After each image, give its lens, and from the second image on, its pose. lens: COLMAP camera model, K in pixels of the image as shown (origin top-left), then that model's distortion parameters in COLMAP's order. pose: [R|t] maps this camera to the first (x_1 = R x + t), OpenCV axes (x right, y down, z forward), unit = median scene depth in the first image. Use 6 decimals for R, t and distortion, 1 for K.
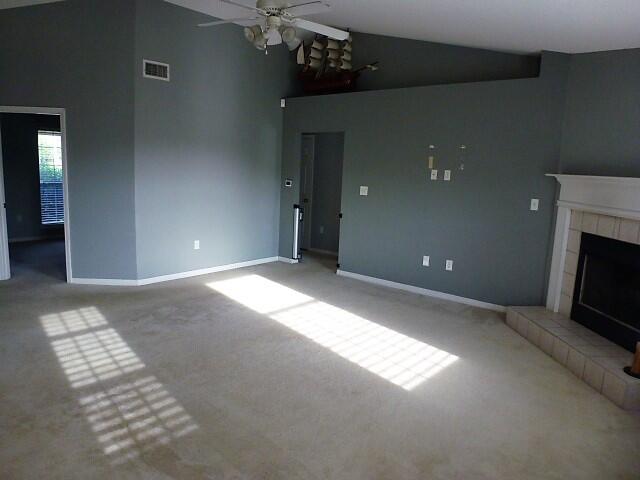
lens RADIAL K [[457.0, 0, 320.0], [0, 457.0, 240.0], [0, 0, 1]] dist [-0.058570, 0.000297]
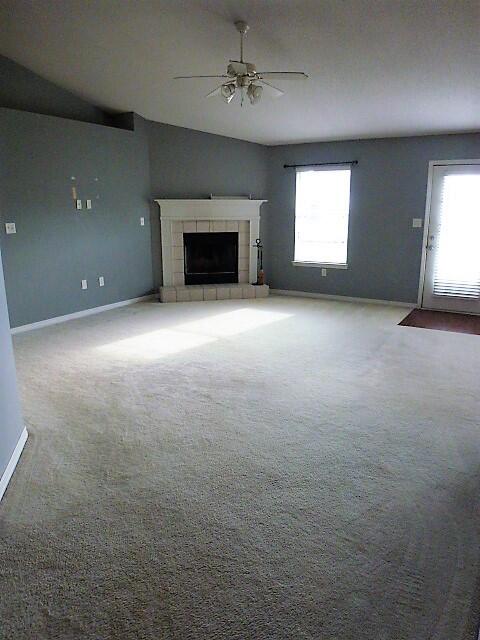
lens RADIAL K [[457.0, 0, 240.0], [0, 457.0, 320.0], [0, 0, 1]] dist [-0.058570, 0.000297]
pose [[-0.165522, -0.276075, 0.946776, -0.918318], [0.152183, 0.941369, 0.301104, -0.150401], [-0.974394, 0.193923, -0.113803, 0.800648]]
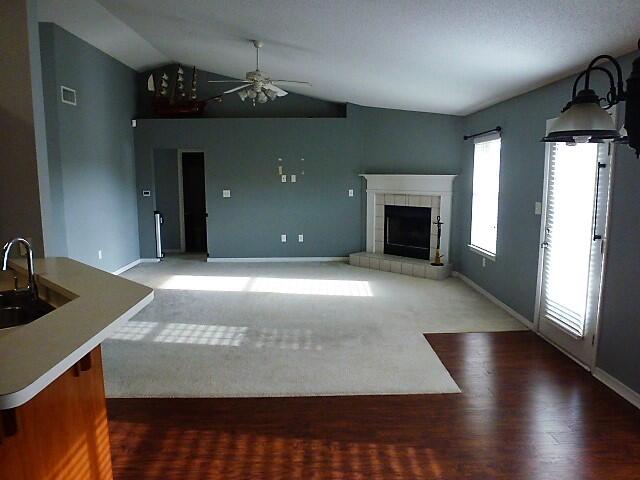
lens RADIAL K [[457.0, 0, 320.0], [0, 457.0, 240.0], [0, 0, 1]] dist [-0.058570, 0.000297]
pose [[0.745177, -0.136848, 0.652674, -0.651167], [0.139244, 0.989075, 0.048403, -0.002746], [-0.652167, 0.054812, 0.756091, -0.179705]]
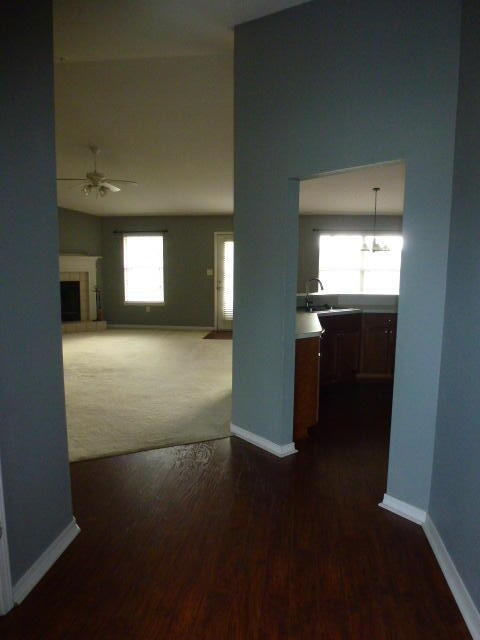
lens RADIAL K [[457.0, 0, 240.0], [0, 457.0, 320.0], [0, 0, 1]] dist [-0.058570, 0.000297]
pose [[-0.548476, -0.148106, 0.822945, -1.361750], [0.106030, 0.963925, 0.244145, -0.205497], [-0.829416, 0.221165, -0.512986, 1.020062]]
